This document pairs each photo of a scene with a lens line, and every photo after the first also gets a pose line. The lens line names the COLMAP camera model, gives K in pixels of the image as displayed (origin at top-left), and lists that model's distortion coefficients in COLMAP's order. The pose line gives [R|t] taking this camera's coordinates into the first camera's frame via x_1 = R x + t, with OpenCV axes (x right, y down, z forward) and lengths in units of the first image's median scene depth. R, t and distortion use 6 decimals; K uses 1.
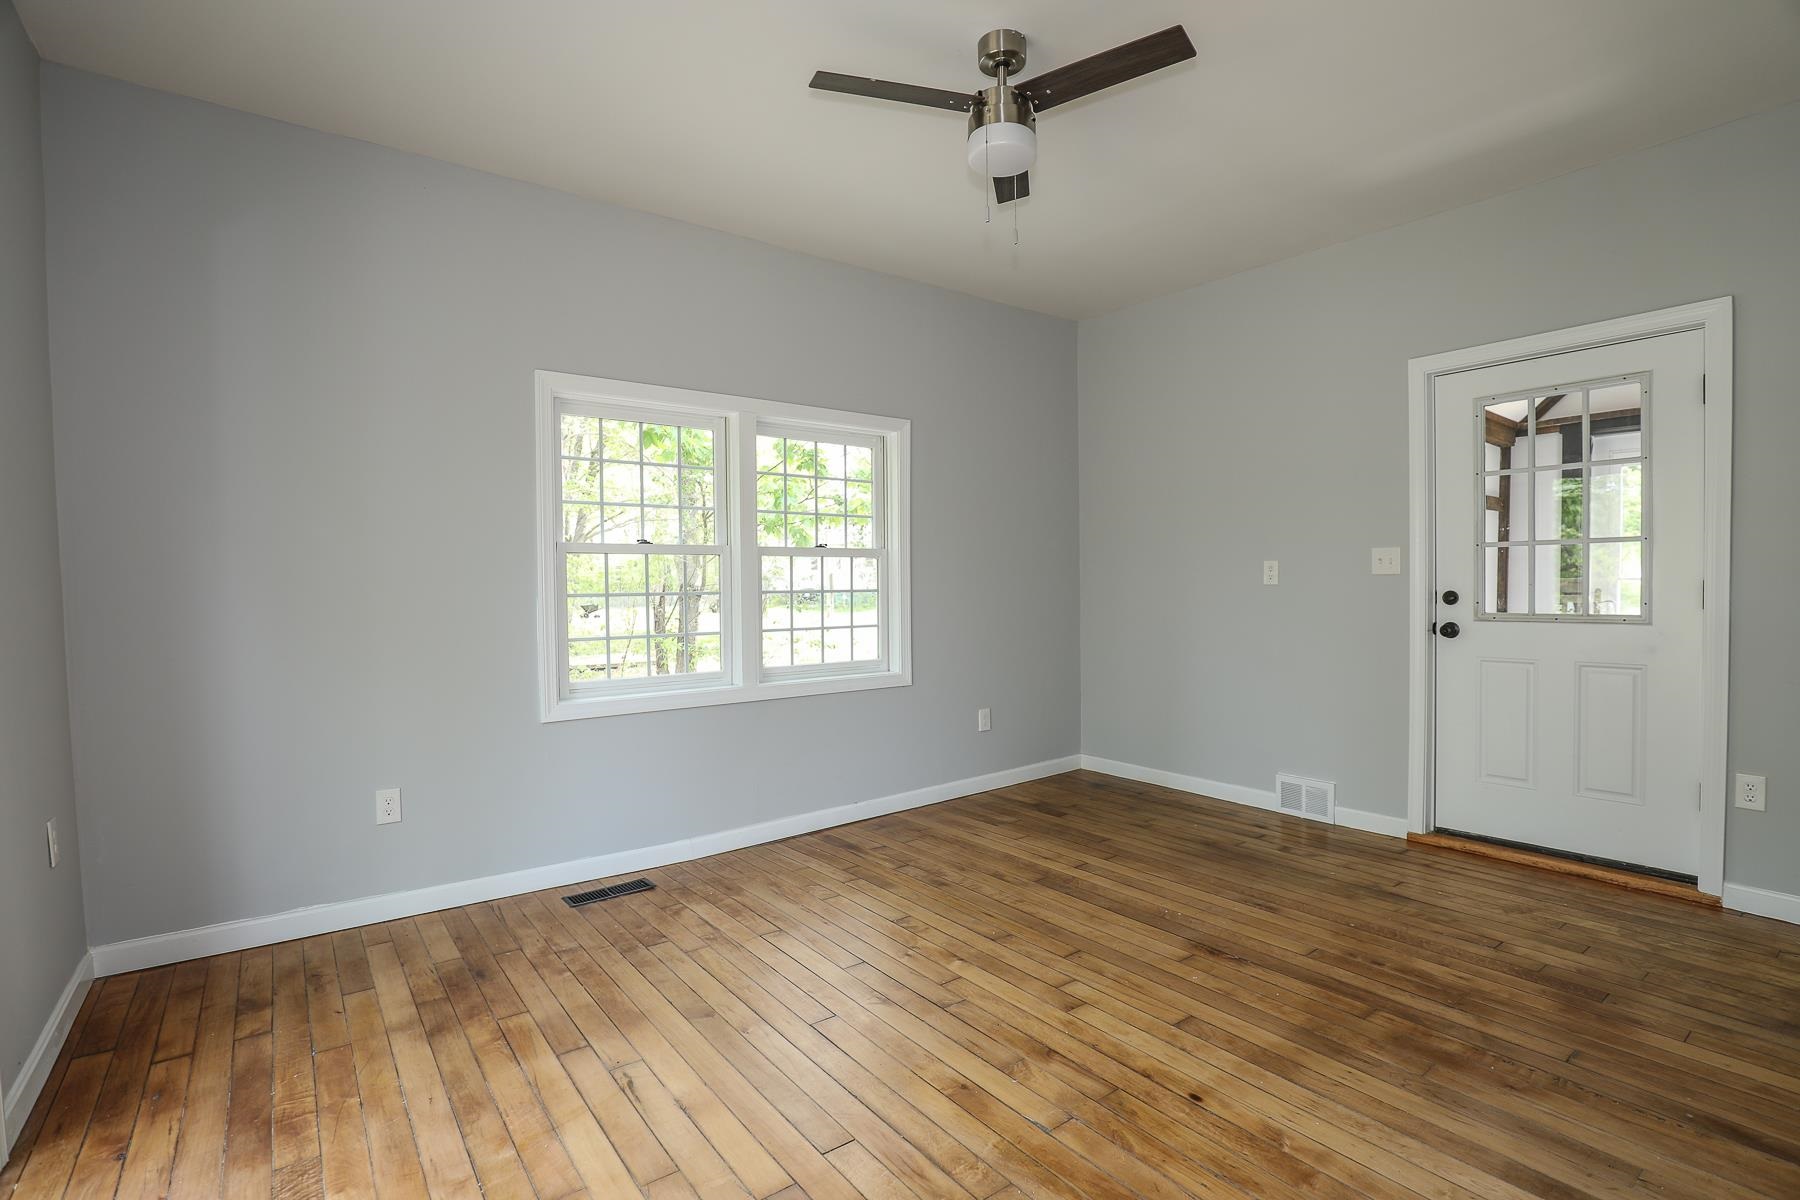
lens RADIAL K [[831.6, 0, 897.2], [0, 831.6, 602.9], [0, 0, 1]] dist [-0.024573, 0.000498]
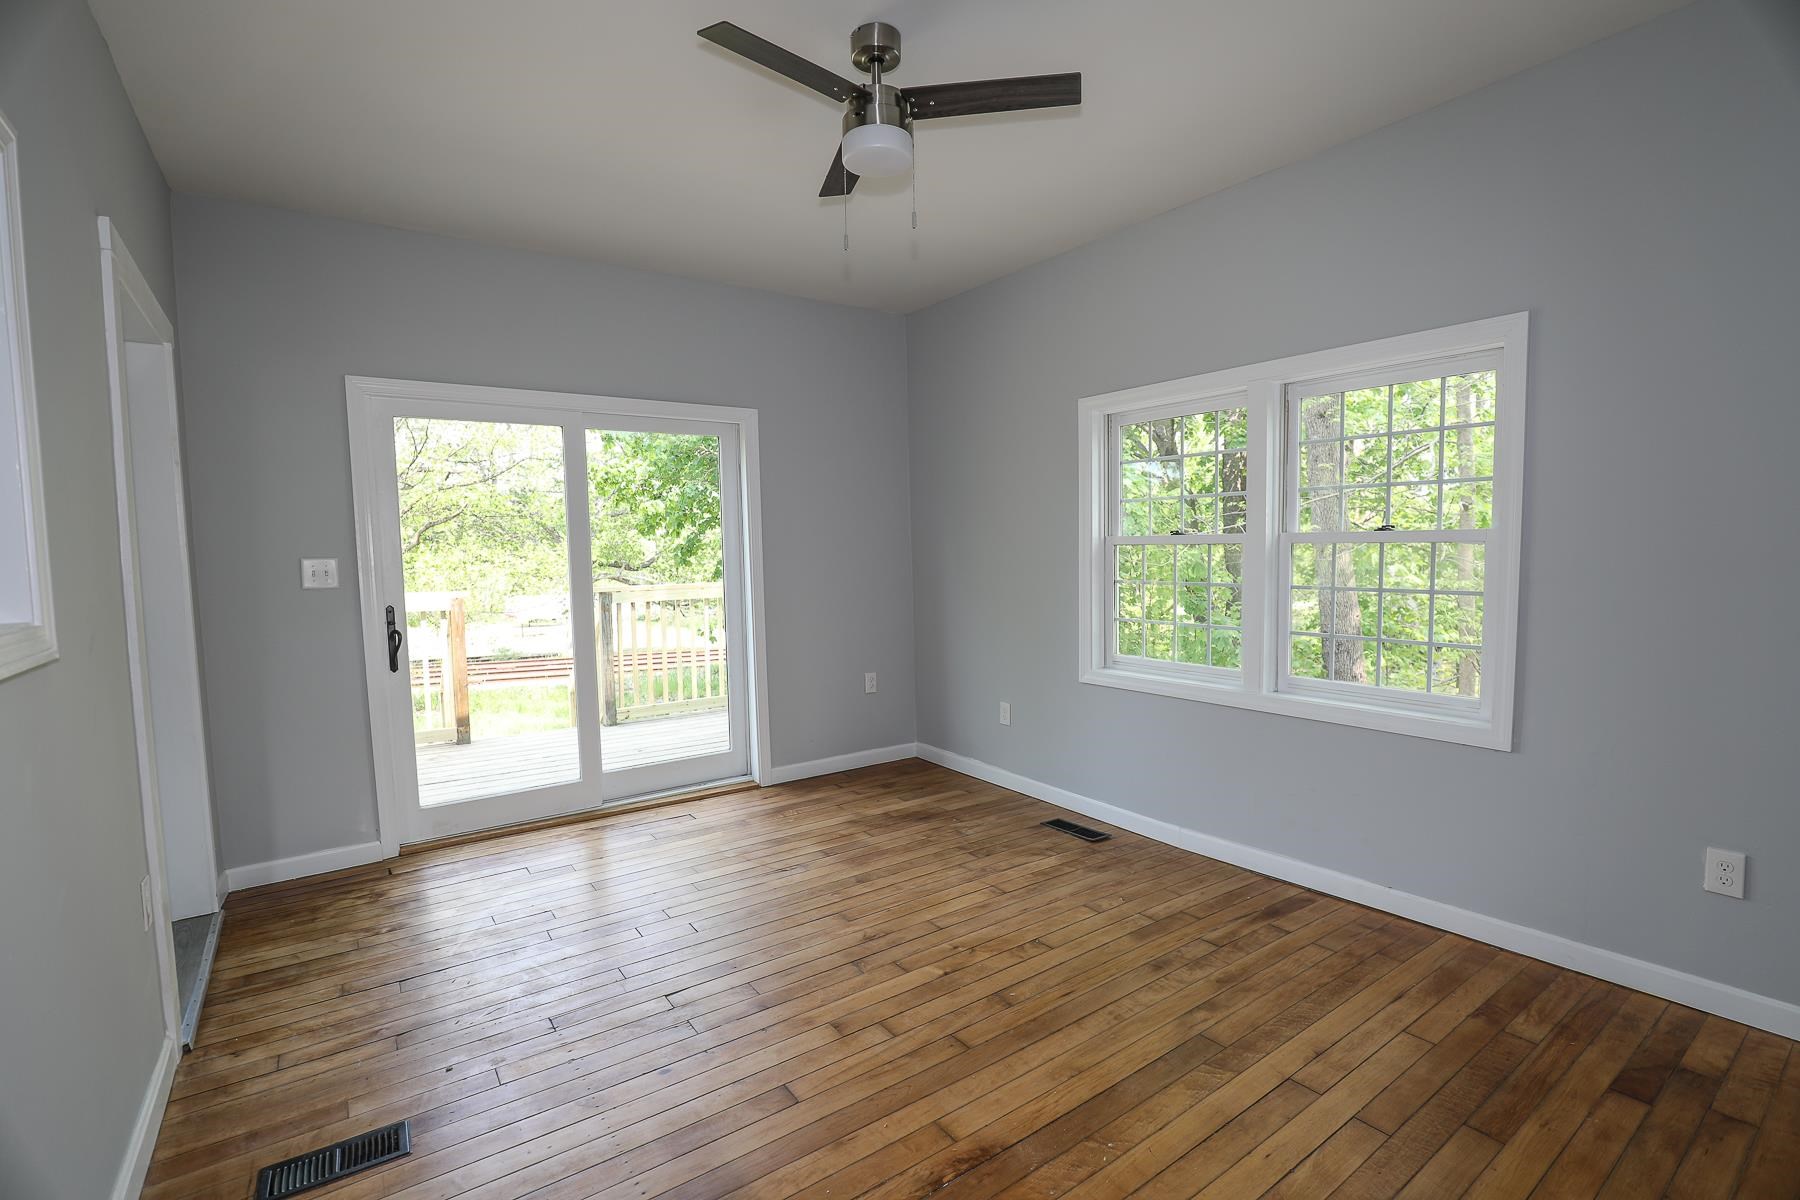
lens RADIAL K [[814.6, 0, 928.9], [0, 814.6, 610.9], [0, 0, 1]] dist [-0.033753, 0.000247]
pose [[0.006031, 0.088742, -0.996036, 0.845778], [-0.010724, 0.996003, 0.088674, -0.074928], [0.999924, 0.010147, 0.006959, 0.813586]]
